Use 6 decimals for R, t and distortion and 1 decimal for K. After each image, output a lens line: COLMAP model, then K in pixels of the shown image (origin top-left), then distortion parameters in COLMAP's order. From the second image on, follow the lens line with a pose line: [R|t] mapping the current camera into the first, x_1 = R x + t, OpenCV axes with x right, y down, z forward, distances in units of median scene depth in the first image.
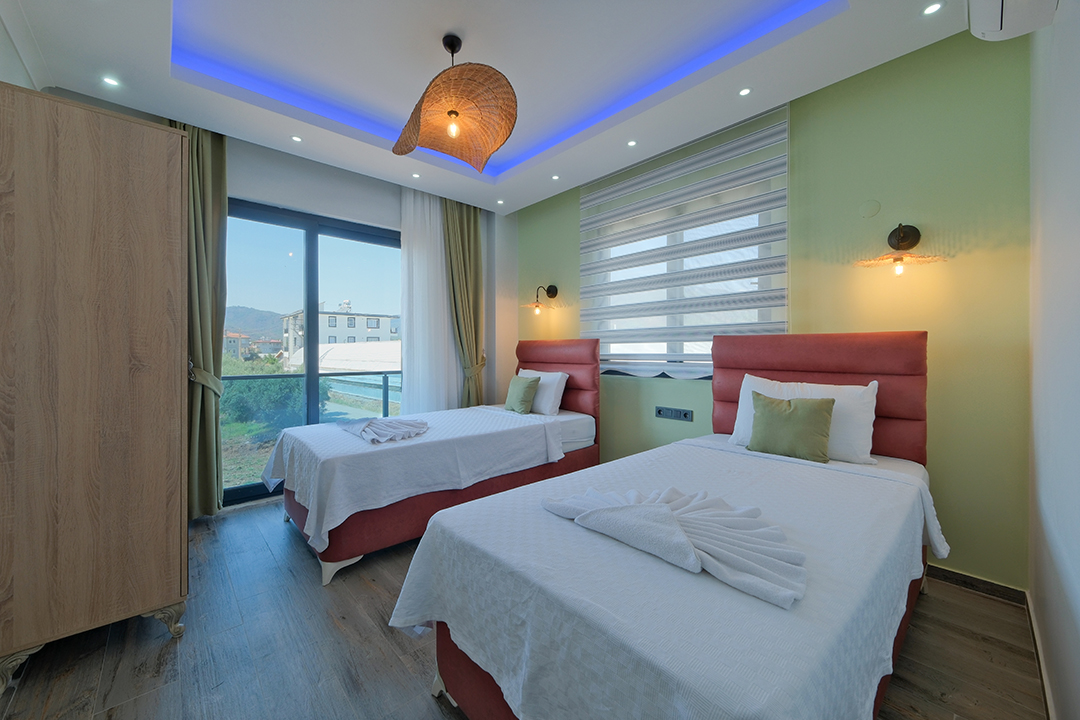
lens RADIAL K [[425.0, 0, 566.4], [0, 425.0, 354.5], [0, 0, 1]] dist [0.006896, 0.000103]
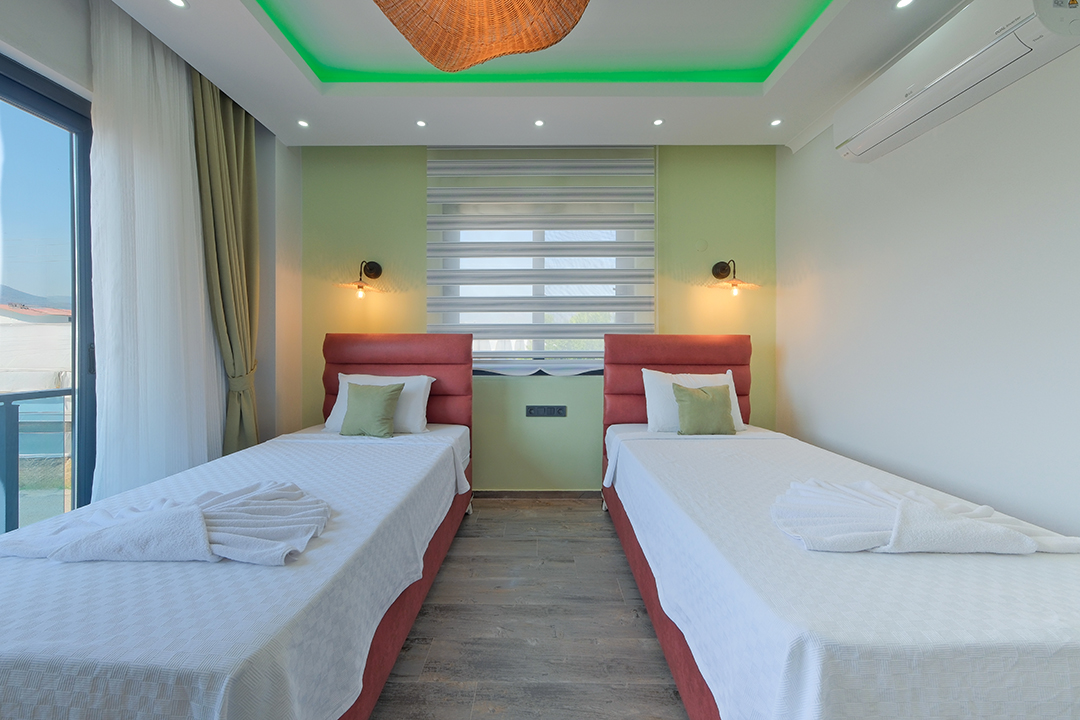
lens RADIAL K [[378.1, 0, 549.7], [0, 378.1, 352.0], [0, 0, 1]] dist [-0.004733, 0.000920]
pose [[0.690384, -0.004550, 0.723429, -0.366979], [0.005684, 0.999983, 0.000866, -0.000110], [-0.723421, 0.003514, 0.690399, 0.367053]]
